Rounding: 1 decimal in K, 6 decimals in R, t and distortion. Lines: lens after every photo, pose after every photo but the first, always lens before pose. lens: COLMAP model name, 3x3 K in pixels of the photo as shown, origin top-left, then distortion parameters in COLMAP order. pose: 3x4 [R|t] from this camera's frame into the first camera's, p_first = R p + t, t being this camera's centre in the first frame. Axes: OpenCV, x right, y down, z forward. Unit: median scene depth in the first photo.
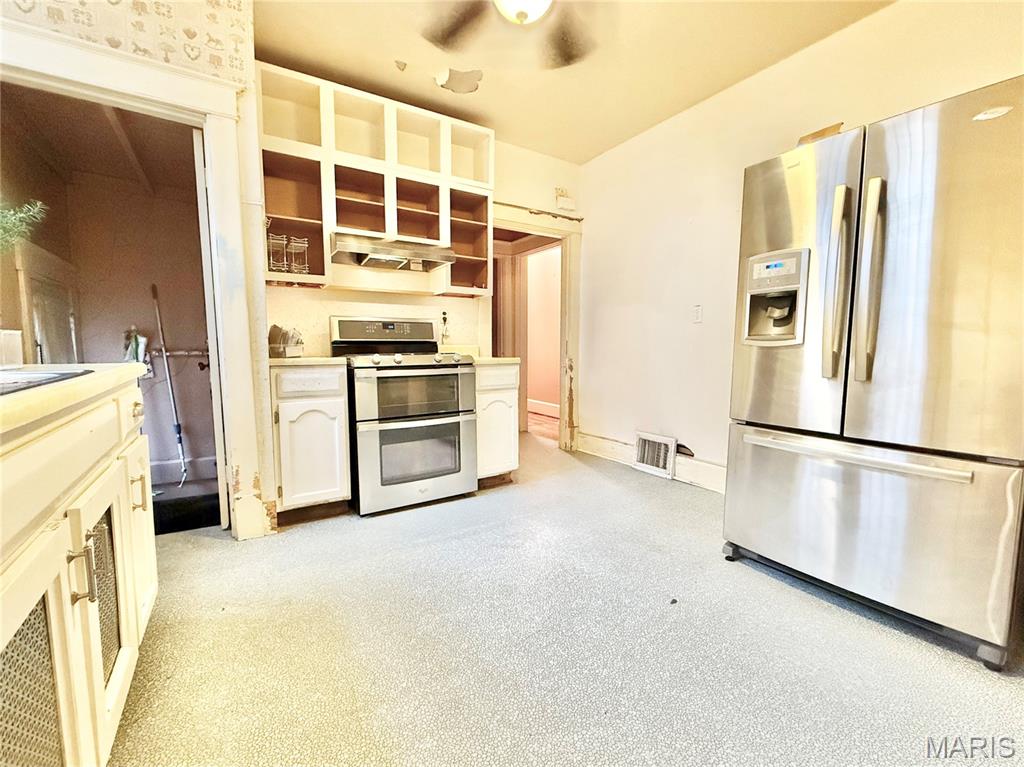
lens RADIAL K [[436.4, 0, 512.0], [0, 436.4, 383.5], [0, 0, 1]] dist [-0.000184, 0.000005]
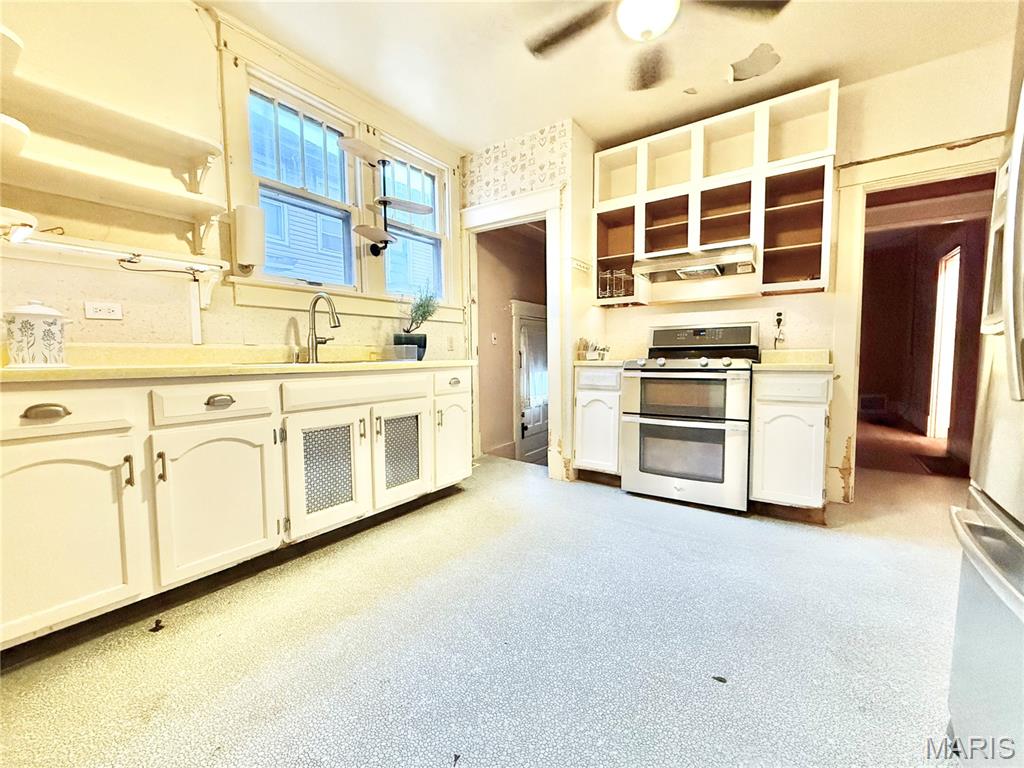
lens RADIAL K [[422.7, 0, 512.0], [0, 422.7, 384.0], [0, 0, 1]] dist [-0.001973, -0.000140]
pose [[0.385927, 0.054151, -0.920939, 0.554736], [-0.076433, 0.996720, 0.026577, -0.000902], [0.919357, 0.060133, 0.388800, 0.223642]]
